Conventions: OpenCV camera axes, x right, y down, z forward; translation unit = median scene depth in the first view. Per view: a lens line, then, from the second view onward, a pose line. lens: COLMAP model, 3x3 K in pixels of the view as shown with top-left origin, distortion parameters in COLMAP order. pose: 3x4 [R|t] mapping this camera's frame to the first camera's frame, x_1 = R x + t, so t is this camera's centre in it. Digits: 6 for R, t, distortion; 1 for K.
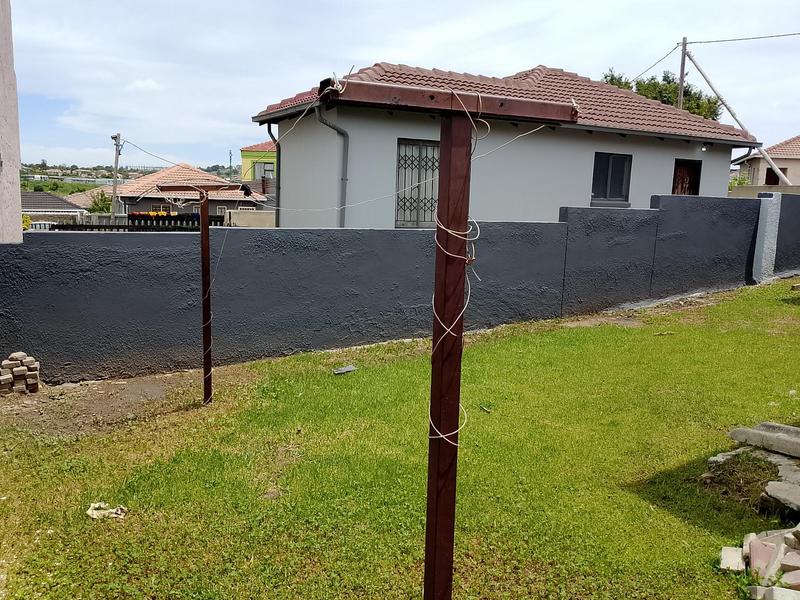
lens RADIAL K [[654.2, 0, 403.4], [0, 654.2, 302.6], [0, 0, 1]] dist [0.112135, -0.185398]
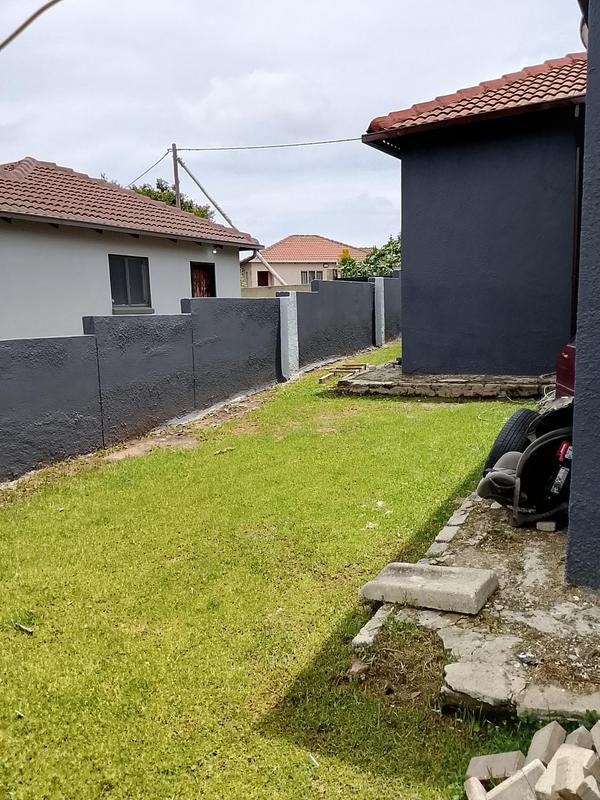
lens RADIAL K [[654.2, 0, 300.0], [0, 654.2, 400.0], [0, 0, 1]] dist [0.112135, -0.185398]
pose [[0.844430, -0.129129, 0.519869, 0.020398], [0.136719, 0.990321, 0.023910, -0.021328], [-0.517925, 0.050886, 0.853911, 0.137835]]
